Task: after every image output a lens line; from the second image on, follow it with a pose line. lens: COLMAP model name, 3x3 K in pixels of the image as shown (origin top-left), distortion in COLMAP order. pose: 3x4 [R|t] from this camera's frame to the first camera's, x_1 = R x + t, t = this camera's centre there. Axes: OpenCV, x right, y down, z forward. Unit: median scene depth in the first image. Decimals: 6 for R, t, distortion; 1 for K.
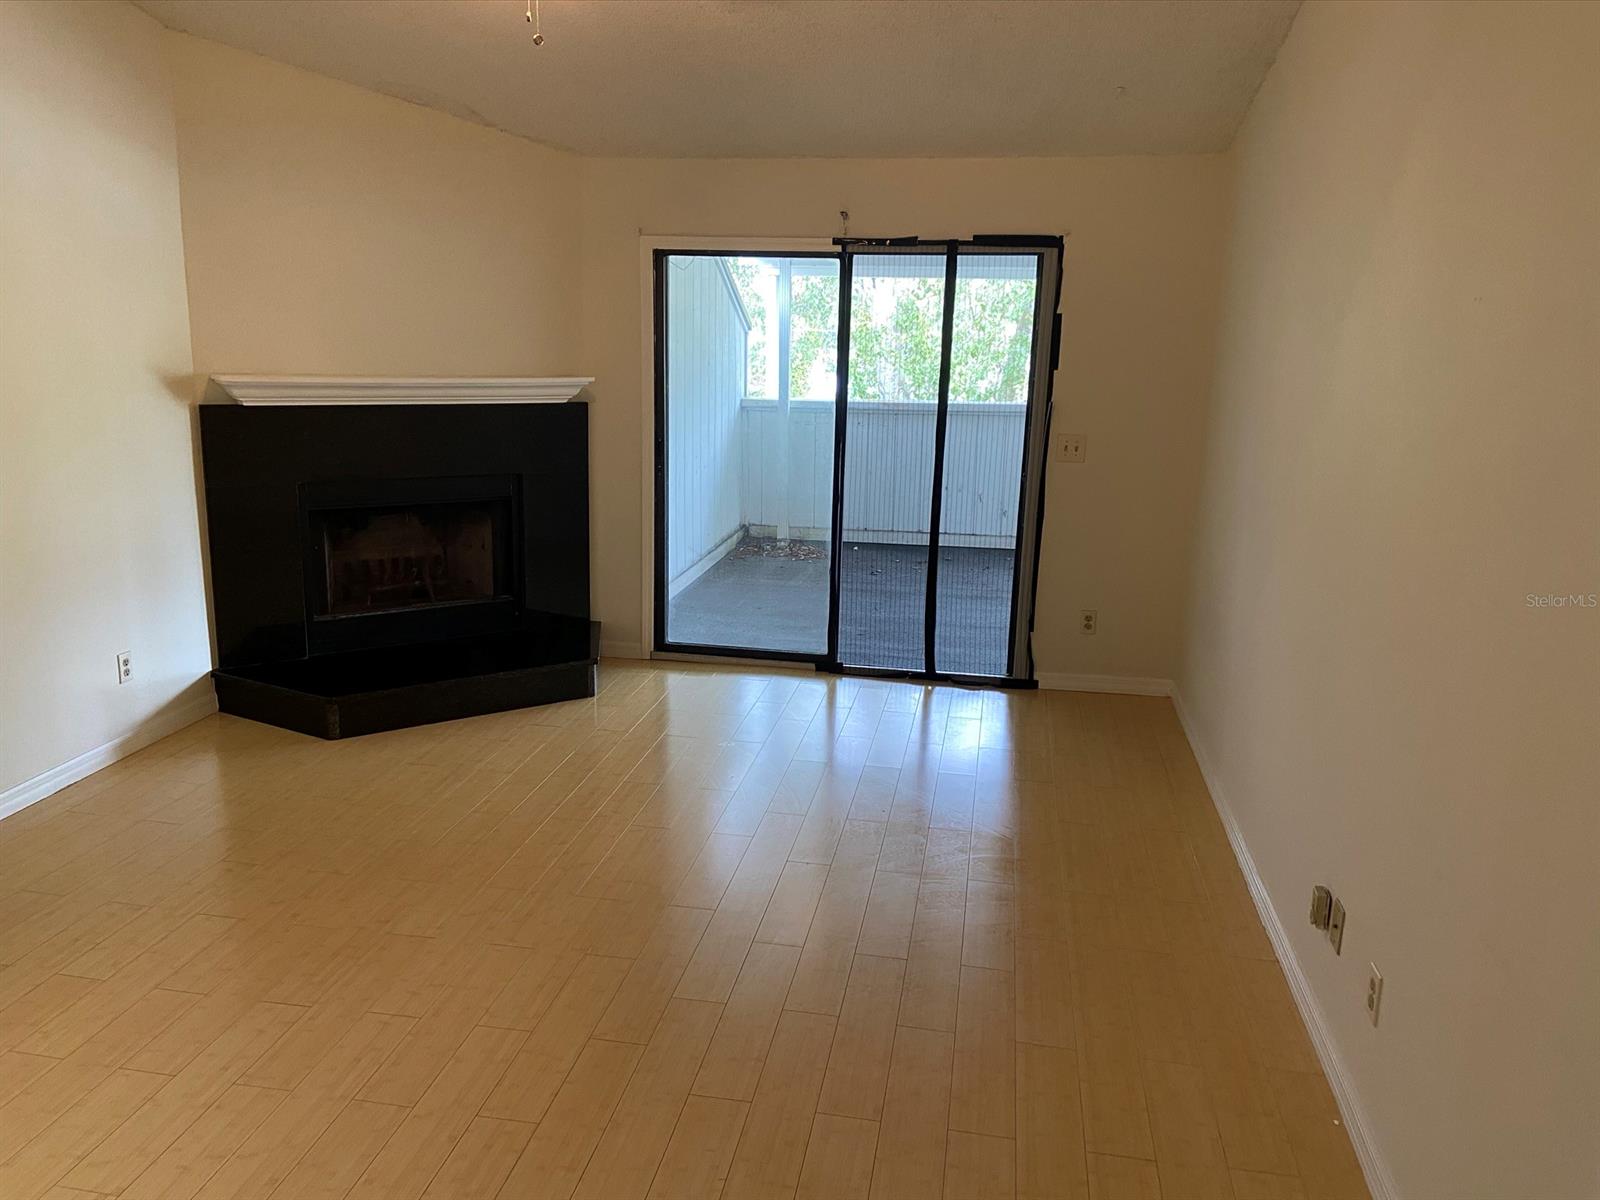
lens RADIAL K [[1205.6, 0, 792.9], [0, 1205.6, 589.4], [0, 0, 1]] dist [0.130168, -0.177857]
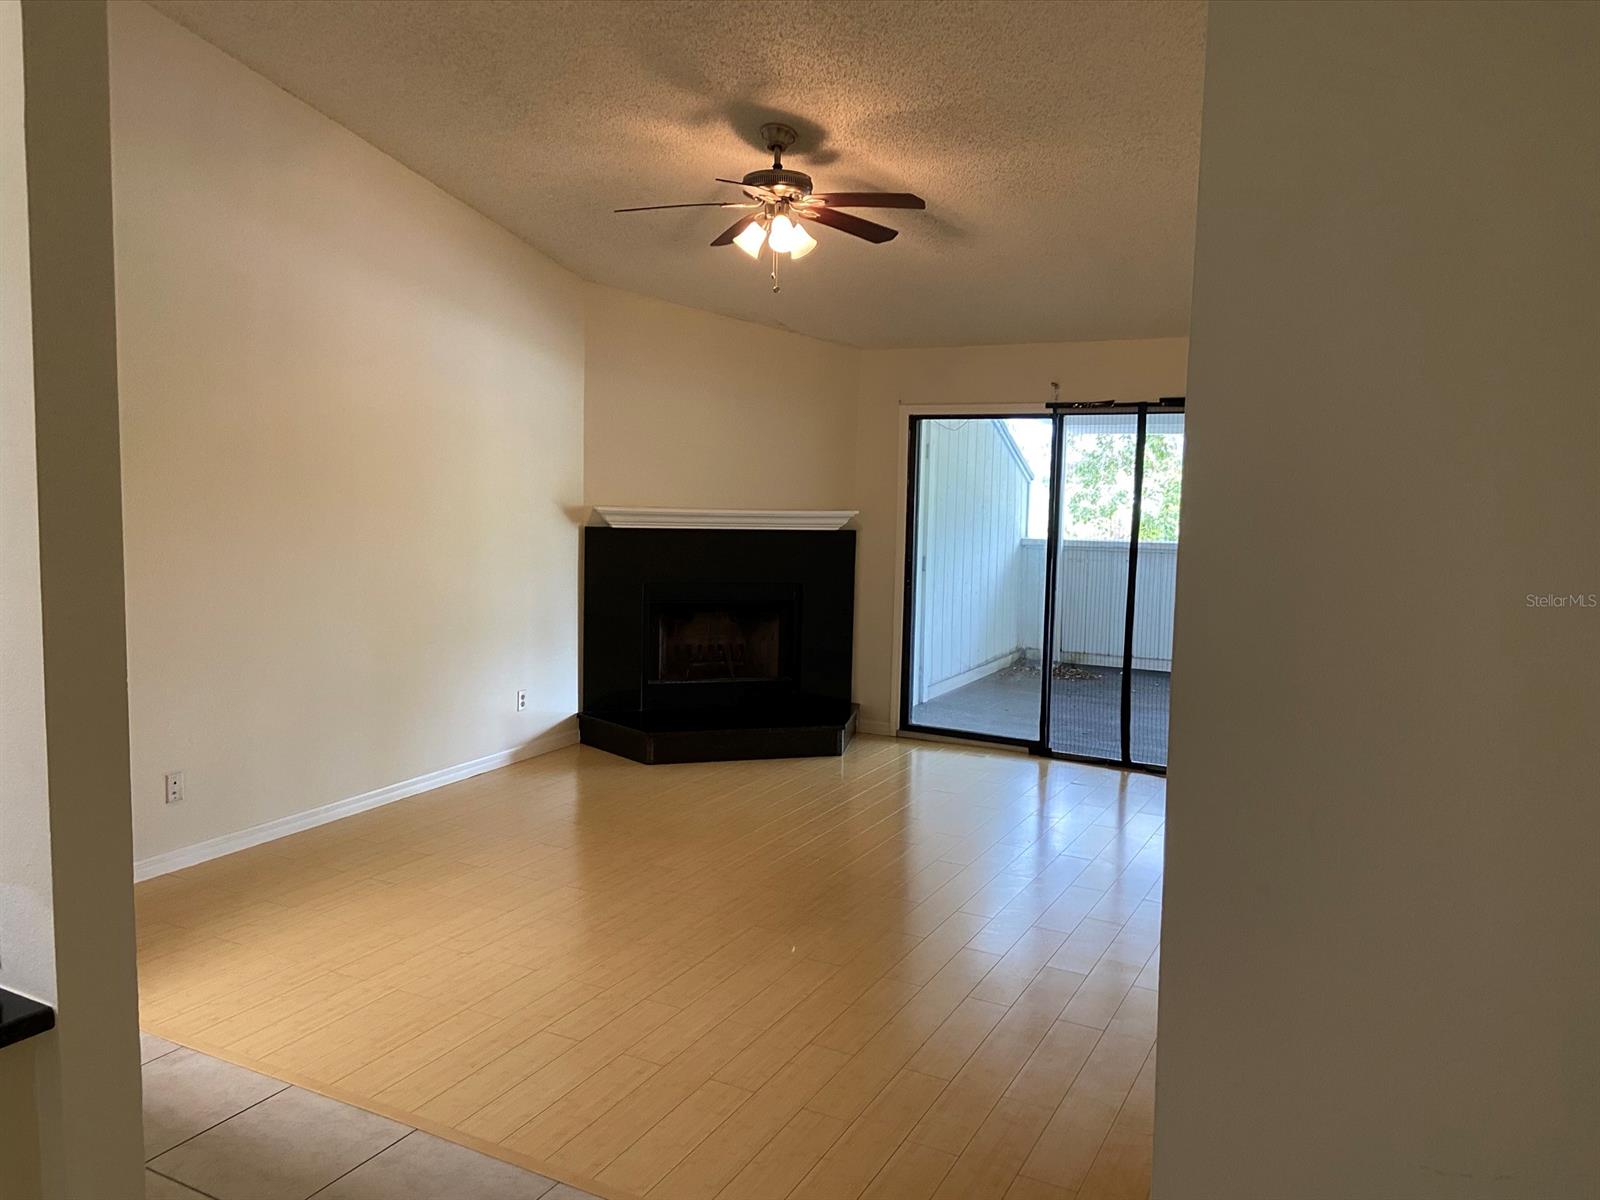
lens RADIAL K [[1205.6, 0, 792.9], [0, 1205.6, 589.4], [0, 0, 1]] dist [0.130168, -0.177857]
pose [[0.951169, 0.025918, -0.307581, 0.170918], [-0.065670, 0.990648, -0.119602, 0.068940], [0.301605, 0.133961, 0.943975, -0.236387]]
